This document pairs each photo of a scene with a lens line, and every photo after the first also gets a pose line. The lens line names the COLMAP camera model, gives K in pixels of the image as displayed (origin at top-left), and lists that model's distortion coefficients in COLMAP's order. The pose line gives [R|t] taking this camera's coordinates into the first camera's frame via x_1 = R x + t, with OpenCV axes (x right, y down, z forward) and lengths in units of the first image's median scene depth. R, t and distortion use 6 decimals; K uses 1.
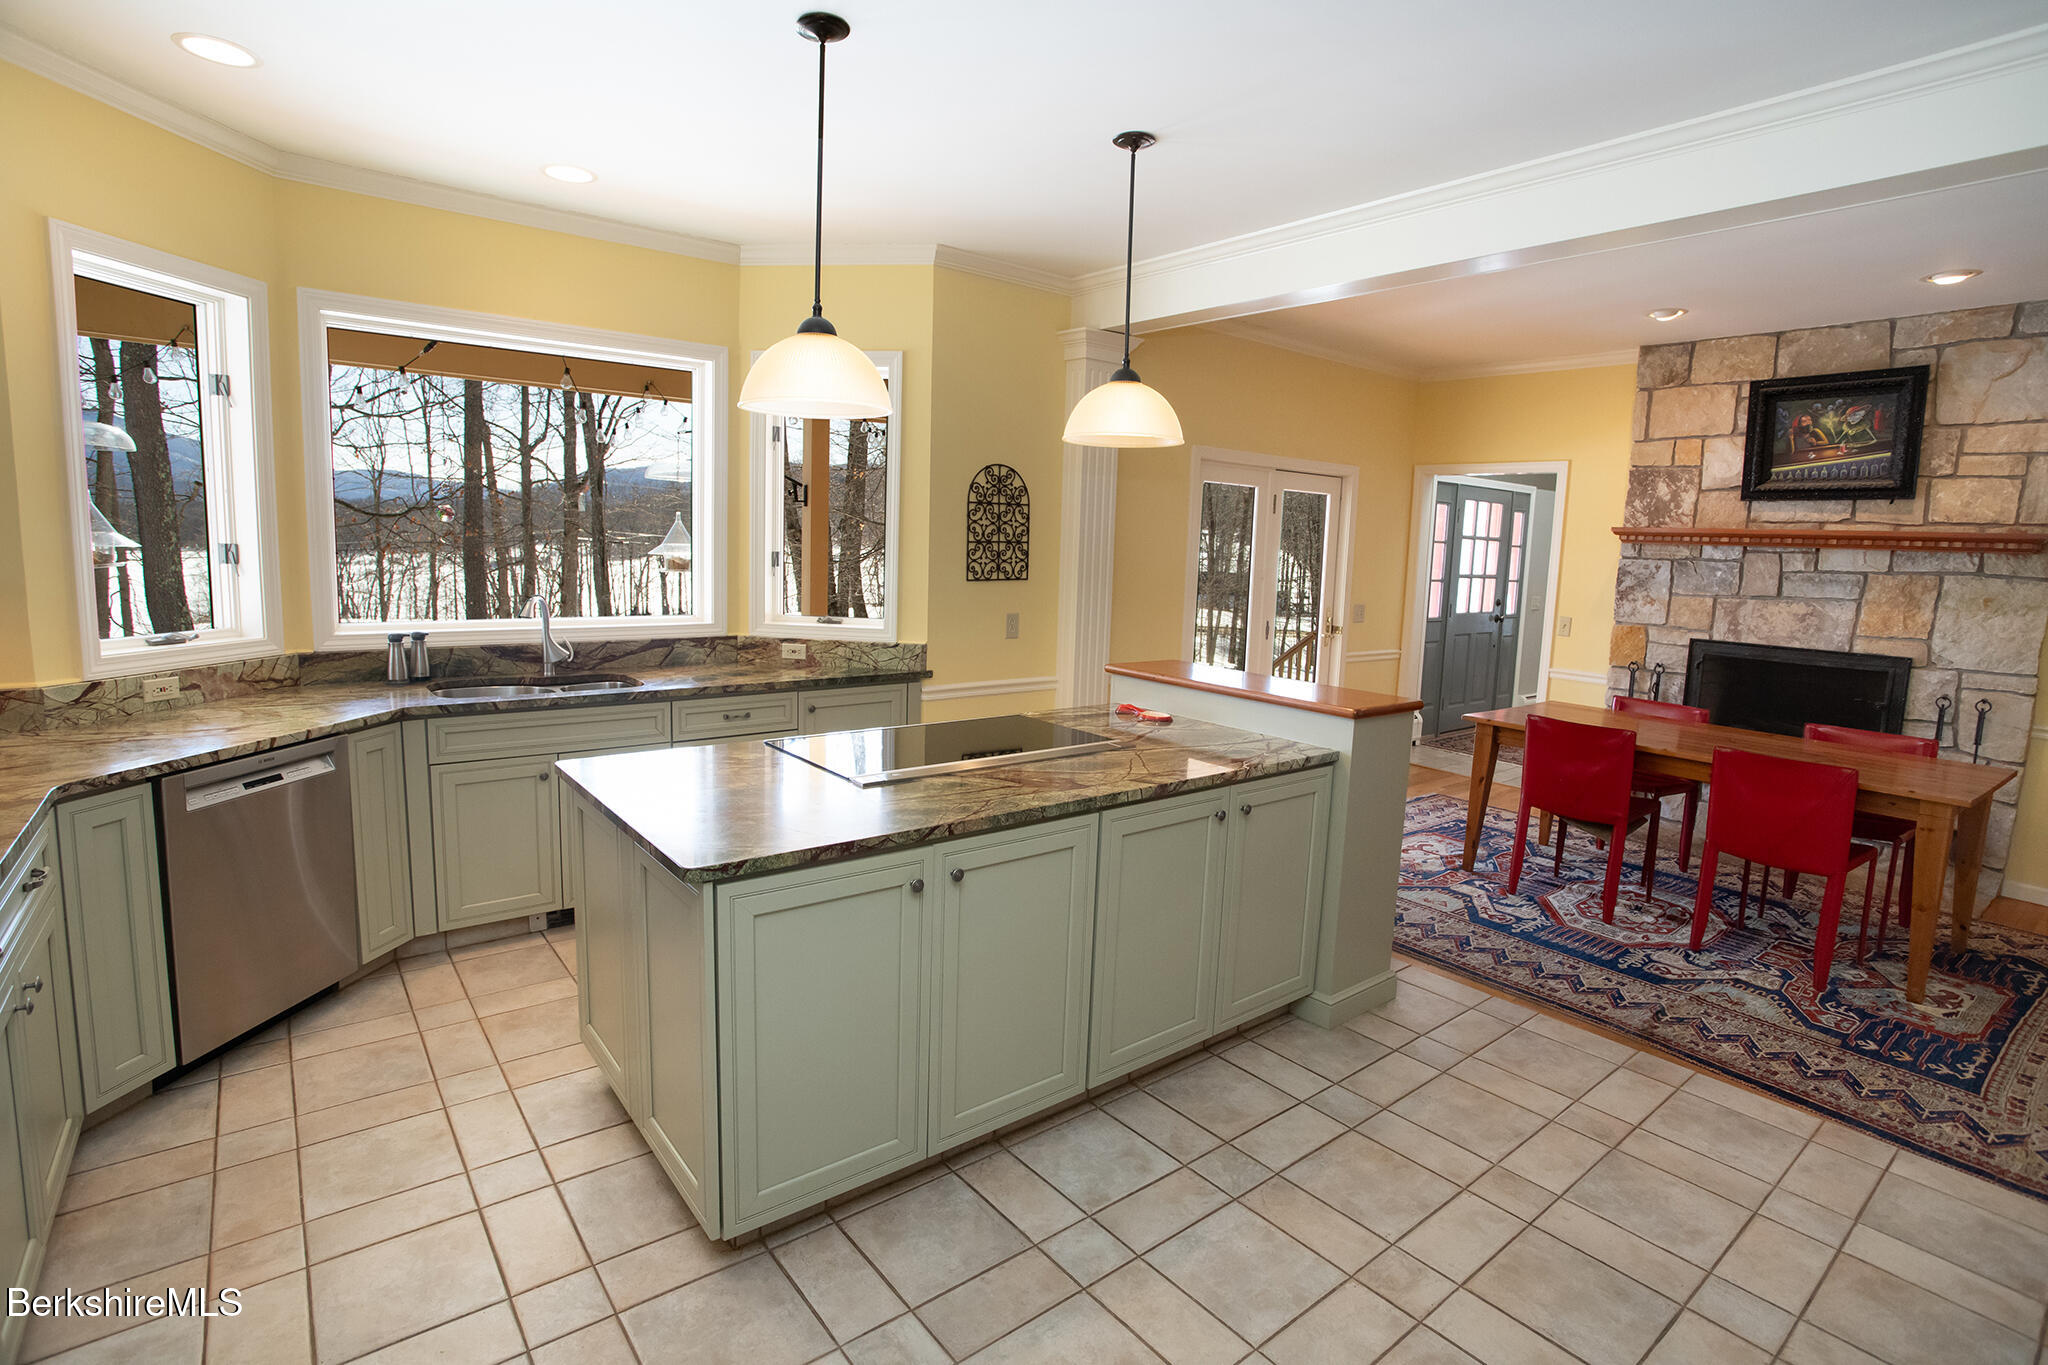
lens RADIAL K [[1003.2, 0, 1012.6], [0, 1003.2, 677.6], [0, 0, 1]] dist [-0.018363, 0.001286]
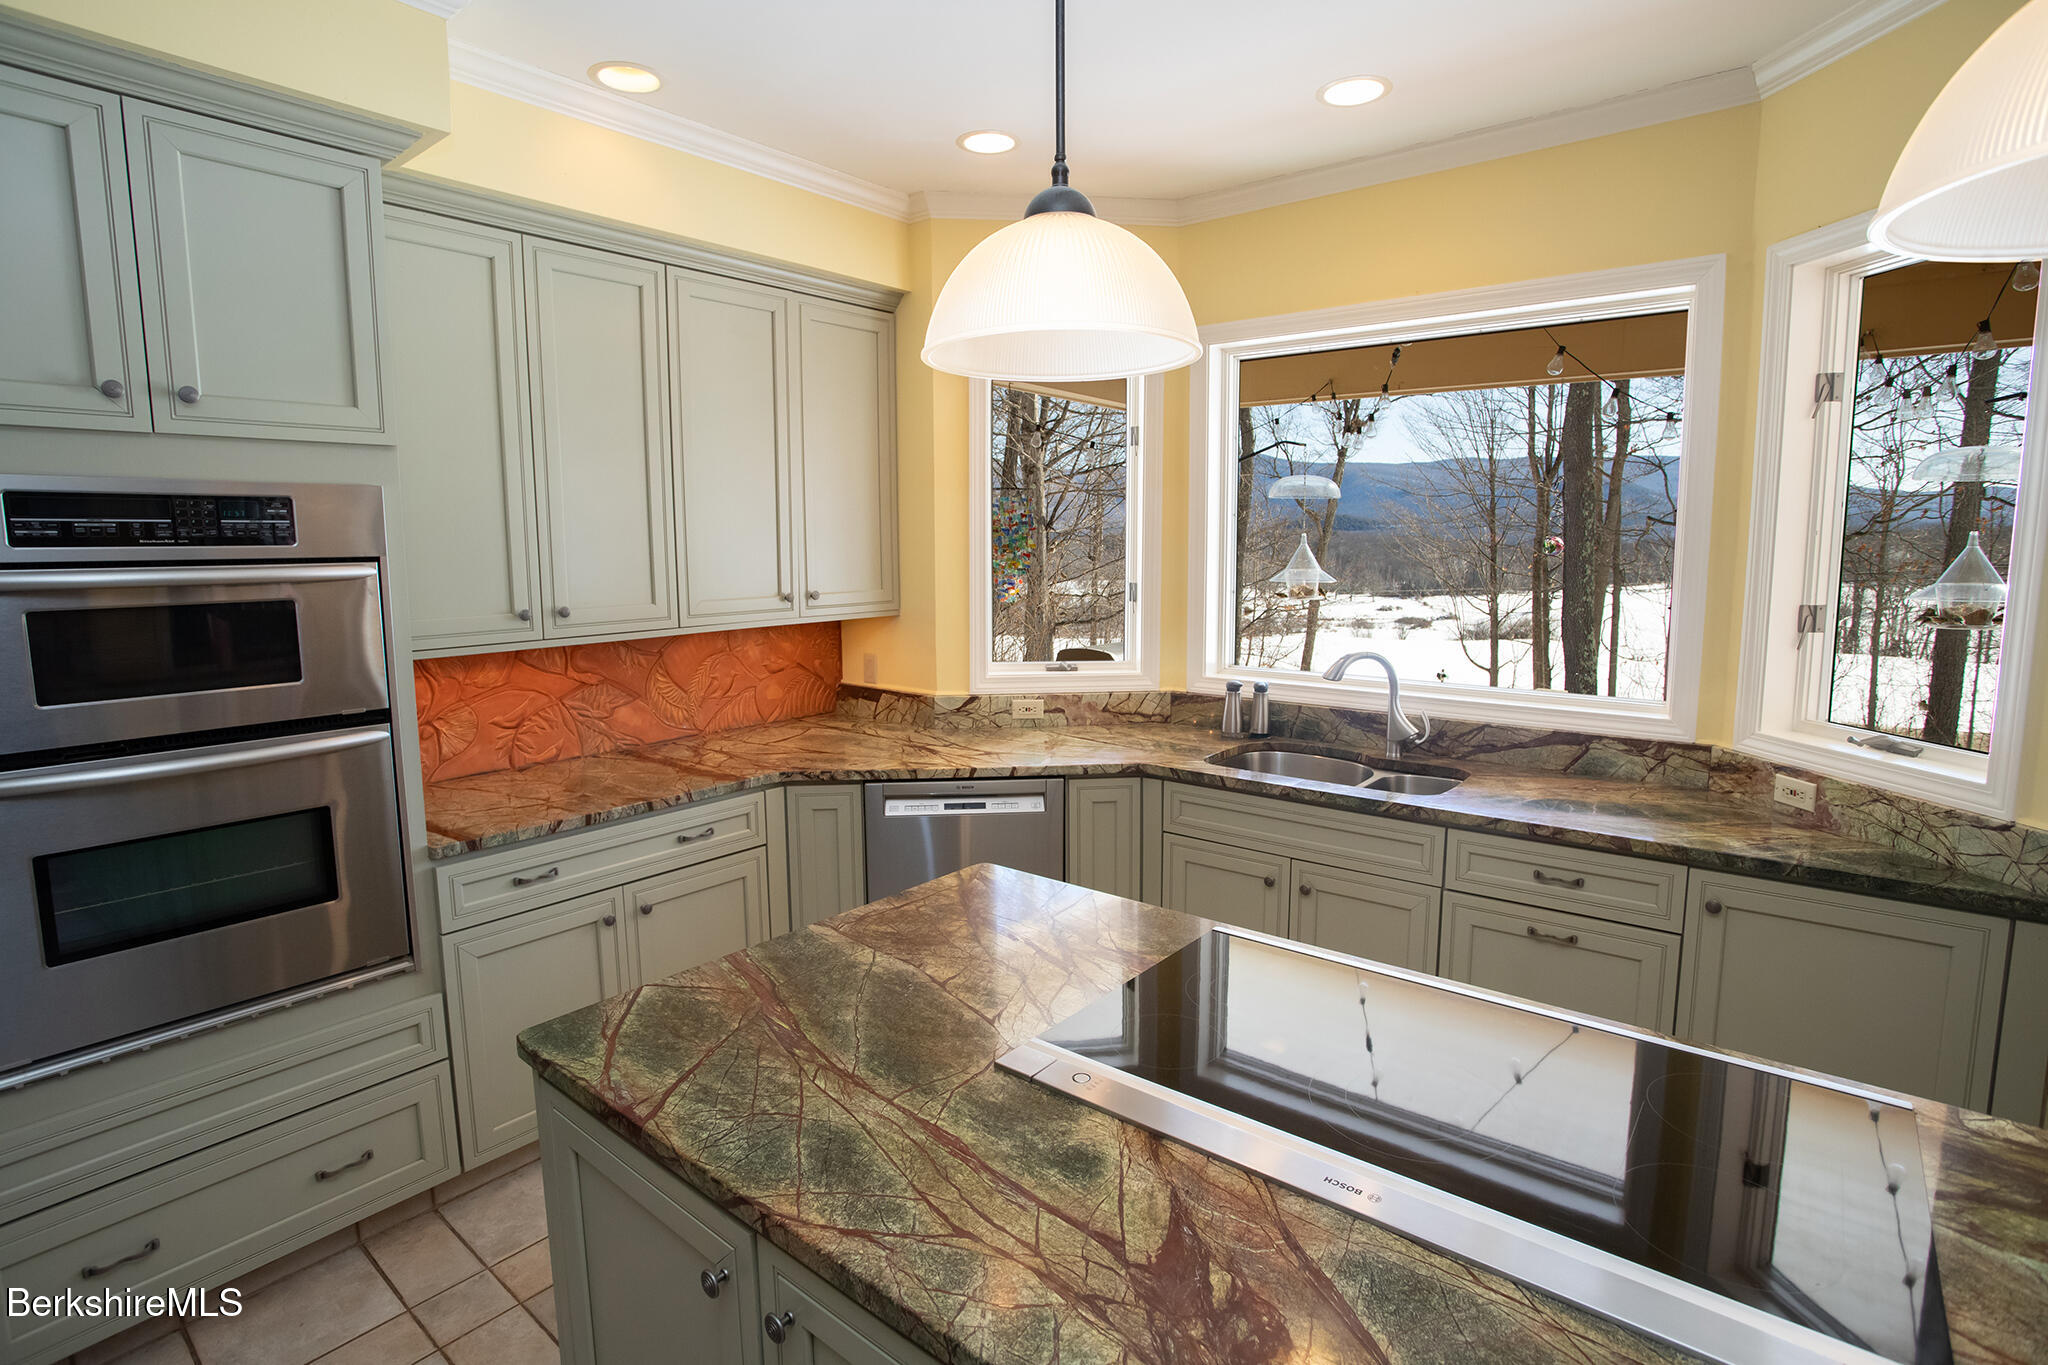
lens RADIAL K [[1003.2, 0, 1022.9], [0, 1003.2, 662.5], [0, 0, 1]] dist [-0.018363, 0.001286]
pose [[0.237787, 0.082832, -0.967779, 0.185343], [-0.125765, 0.990596, 0.053884, -0.071240], [0.963141, 0.108900, 0.245968, 0.474302]]
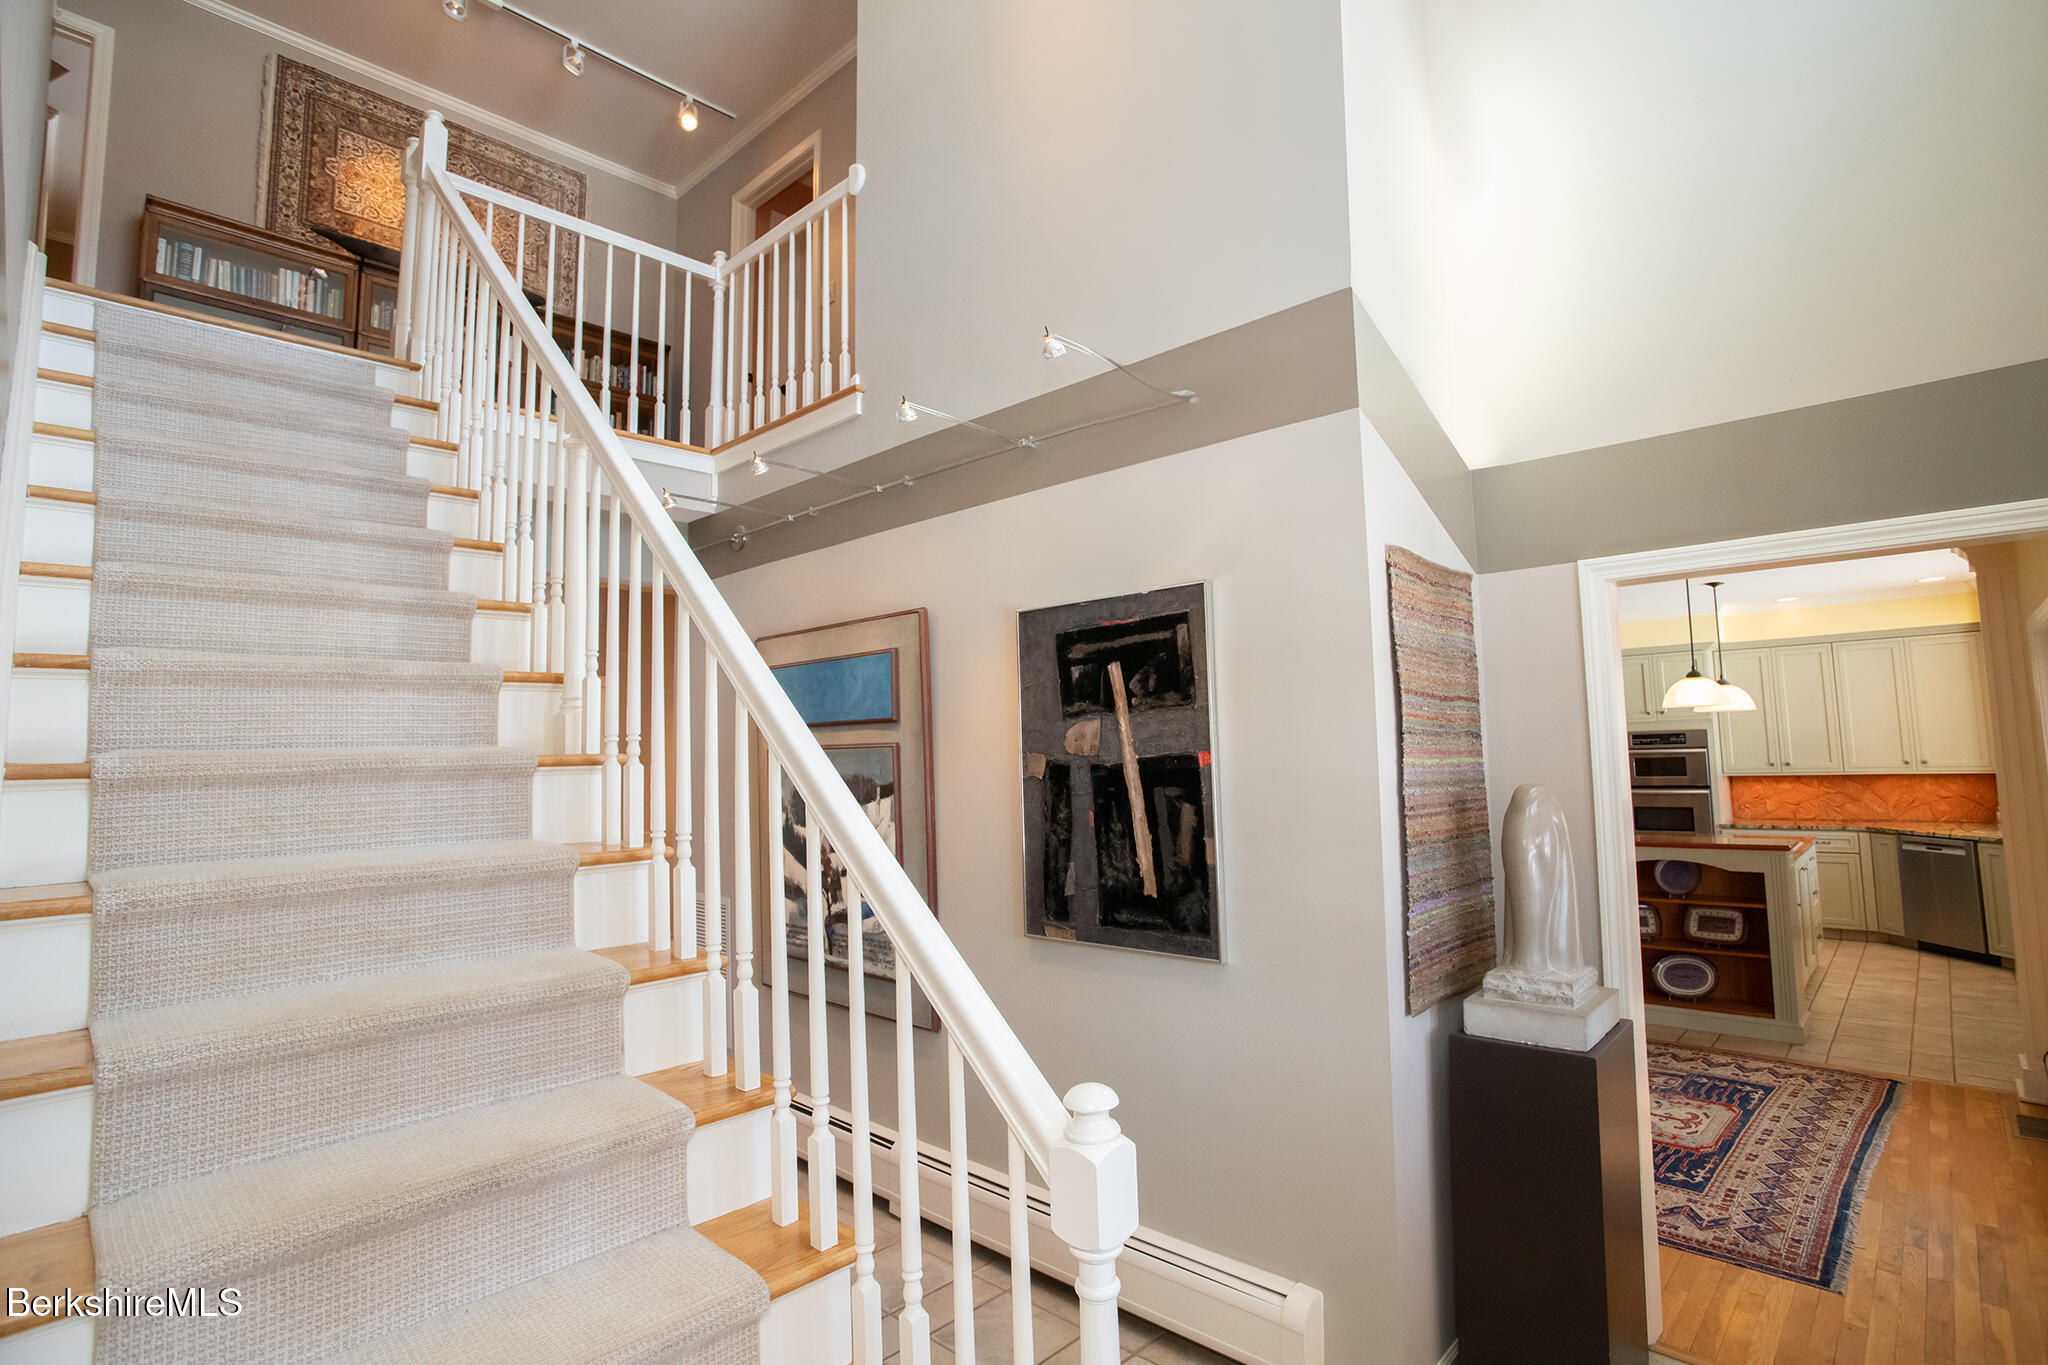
lens RADIAL K [[1003.2, 0, 1020.3], [0, 1003.2, 673.6], [0, 0, 1]] dist [-0.018363, 0.001286]
pose [[-0.987022, -0.026166, -0.158442, 1.227445], [-0.034573, 0.998124, 0.050538, -0.243241], [0.156822, 0.055360, -0.986074, 1.920361]]
